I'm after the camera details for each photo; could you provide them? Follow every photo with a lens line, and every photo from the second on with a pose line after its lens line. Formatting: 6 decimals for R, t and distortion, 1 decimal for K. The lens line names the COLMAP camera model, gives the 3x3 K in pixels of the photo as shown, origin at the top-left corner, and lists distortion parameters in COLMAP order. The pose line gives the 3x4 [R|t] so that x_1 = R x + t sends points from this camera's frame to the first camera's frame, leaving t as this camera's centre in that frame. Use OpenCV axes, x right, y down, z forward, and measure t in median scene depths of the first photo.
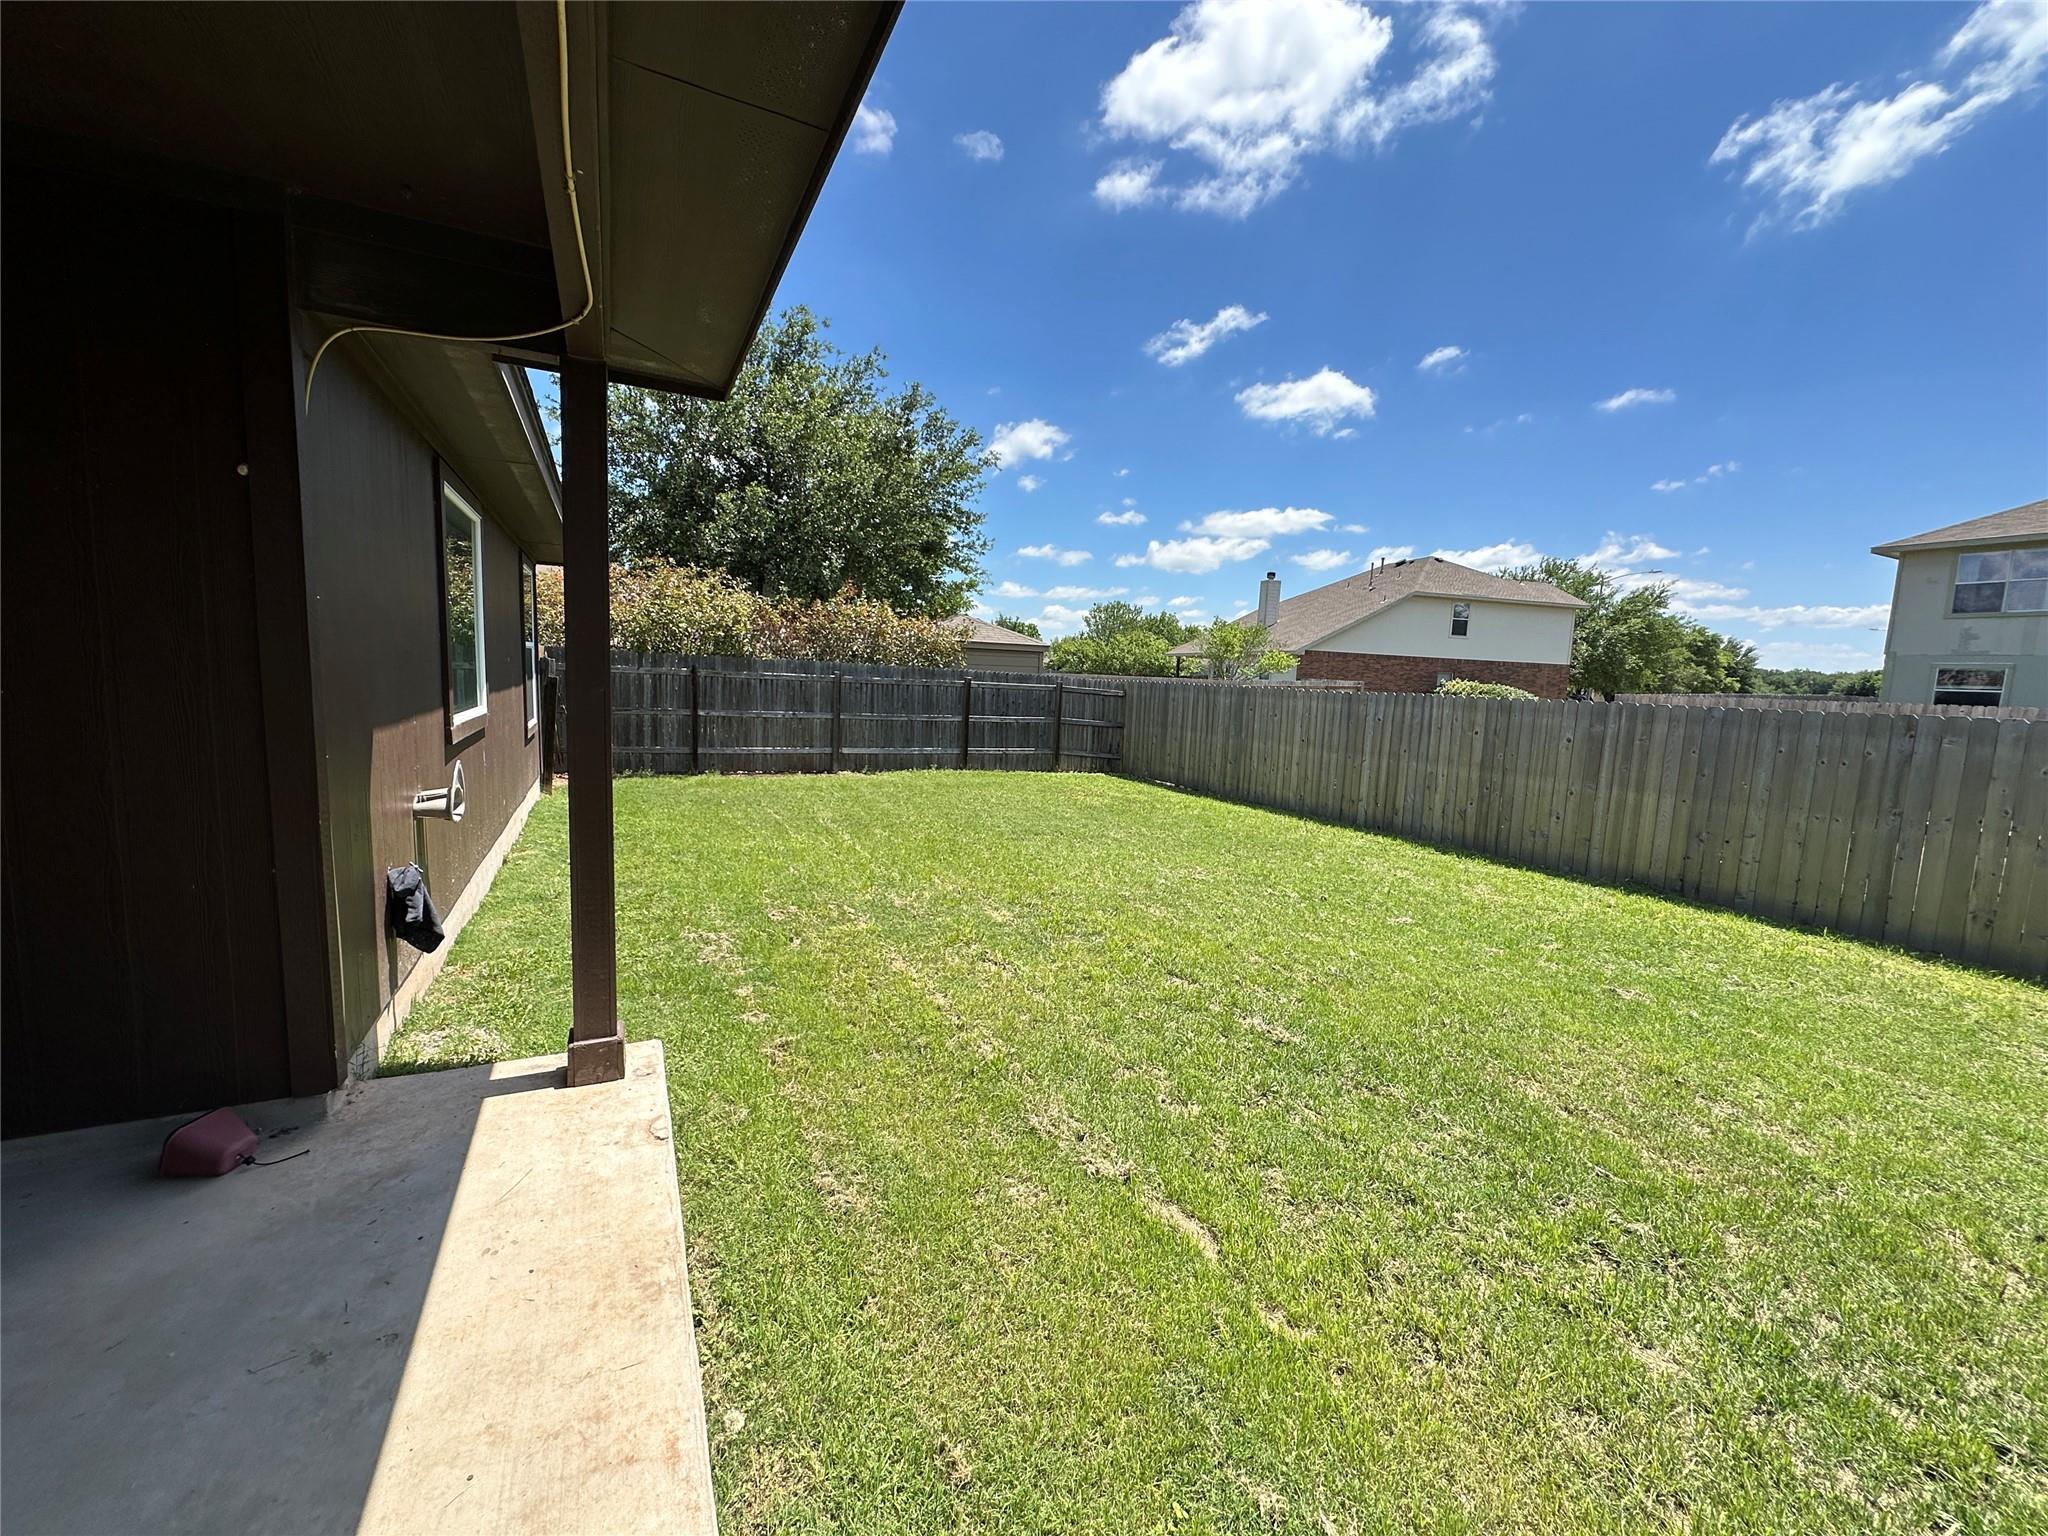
lens RADIAL K [[821.9, 0, 1029.4], [0, 821.9, 777.4], [0, 0, 1]] dist [-0.002796, 0.000869]
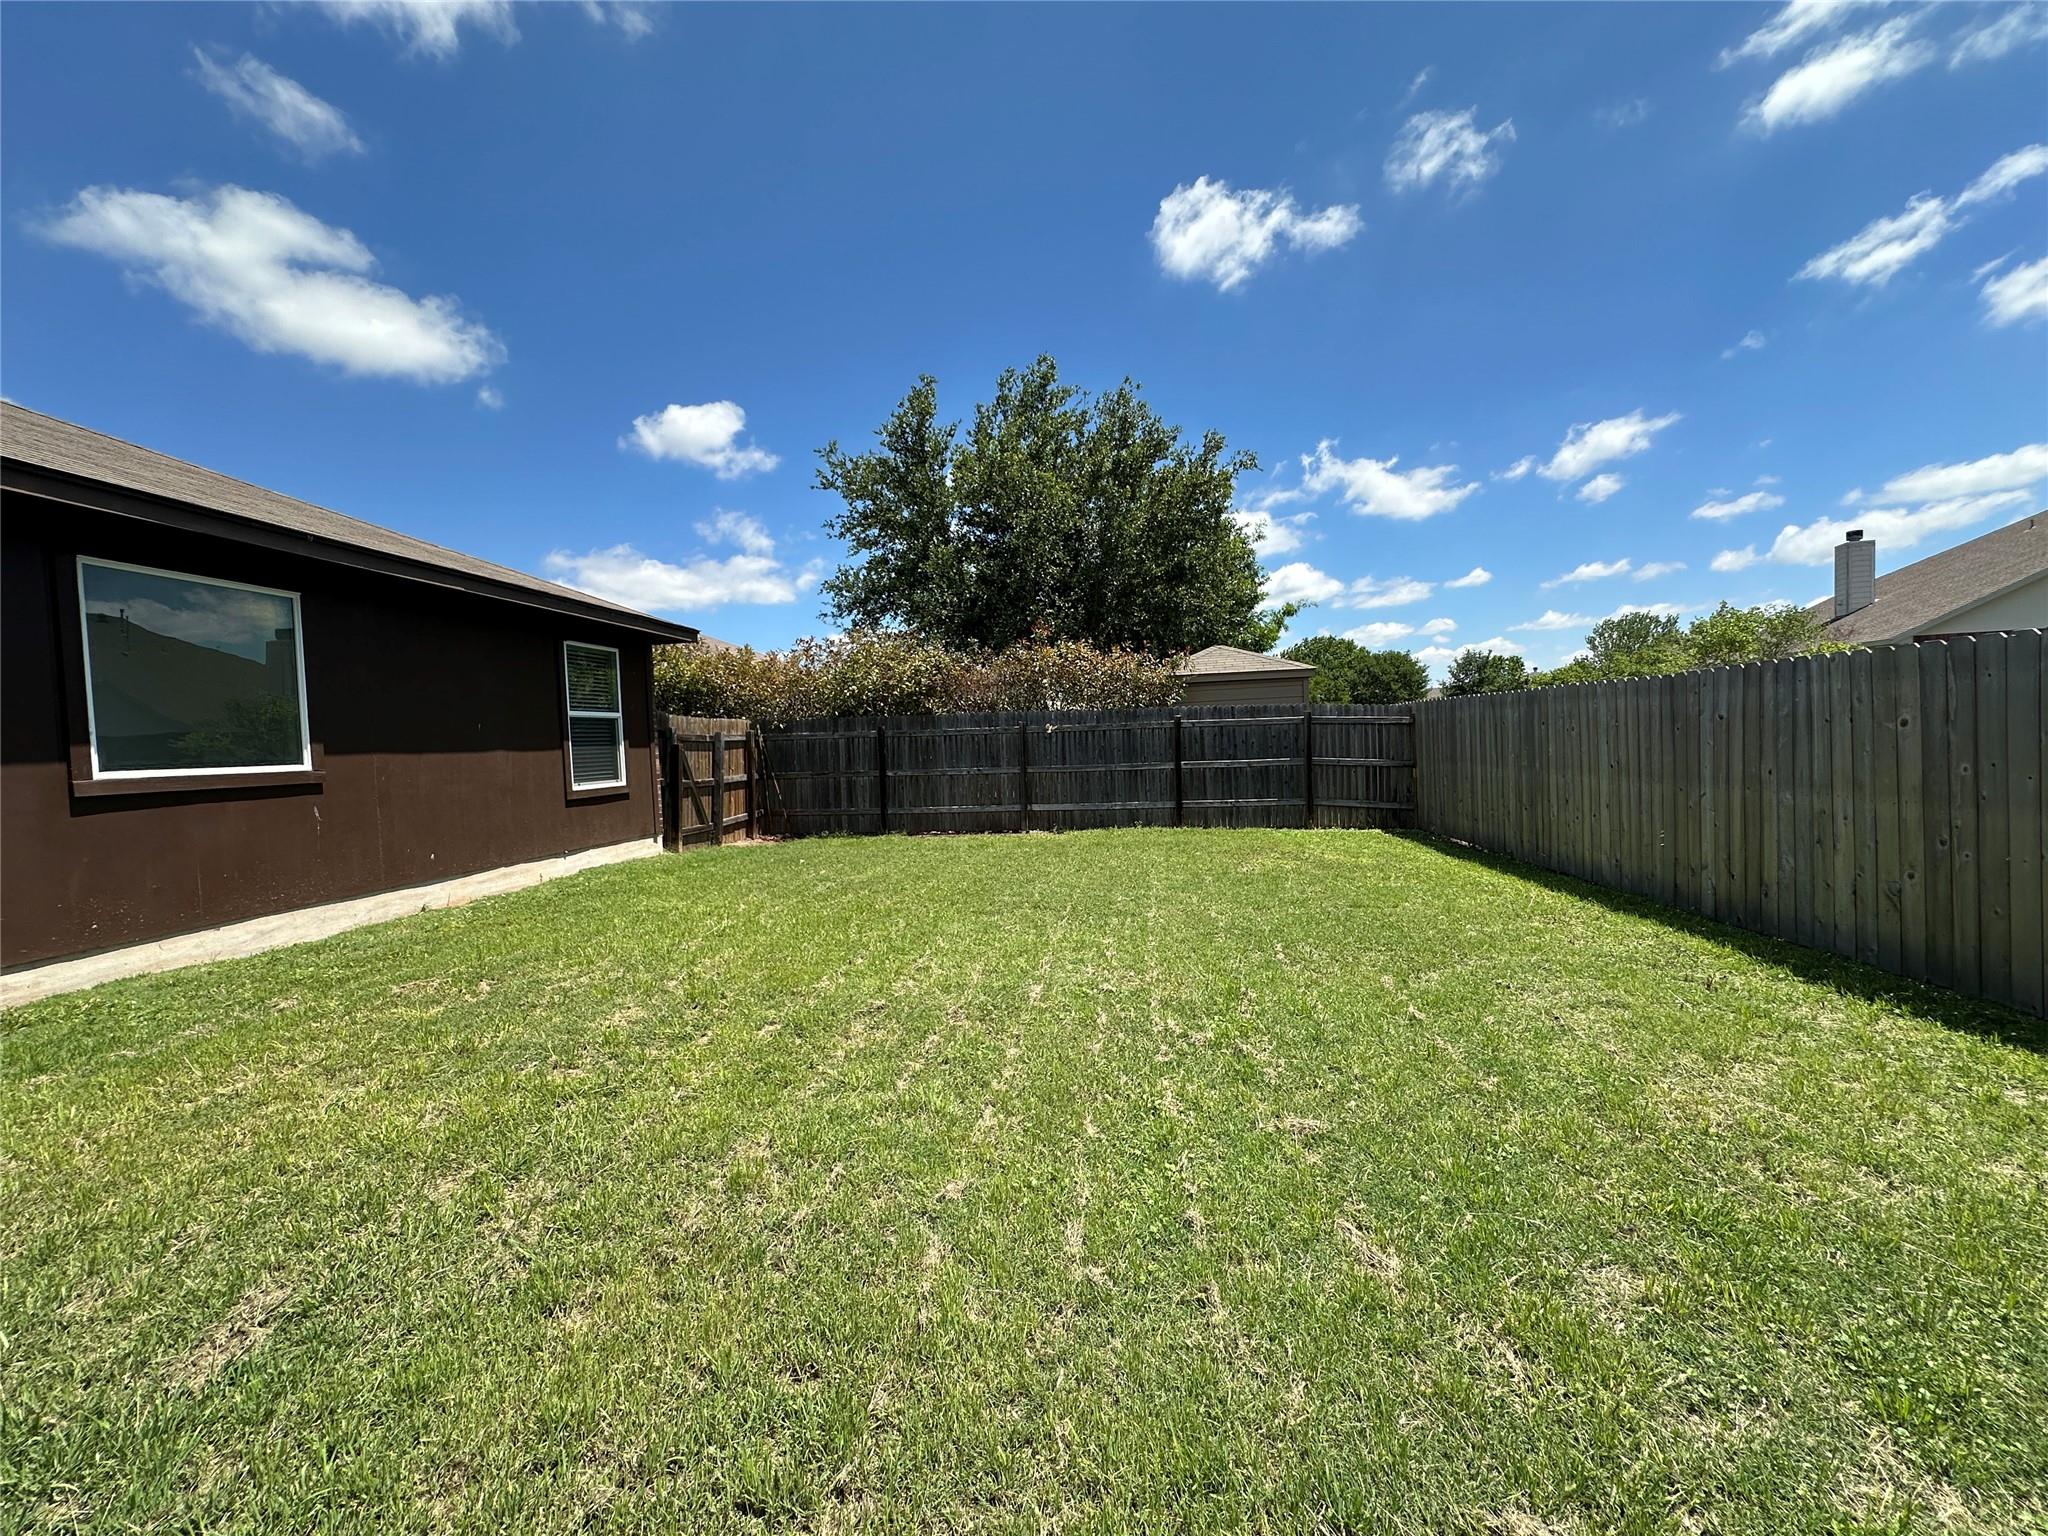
lens RADIAL K [[821.9, 0, 1078.8], [0, 821.9, 784.1], [0, 0, 1]] dist [-0.002796, 0.000869]
pose [[0.830080, -0.046048, -0.555740, 0.288035], [0.003881, 0.997038, -0.076817, 0.010378], [0.557631, 0.061607, 0.827799, 0.246049]]
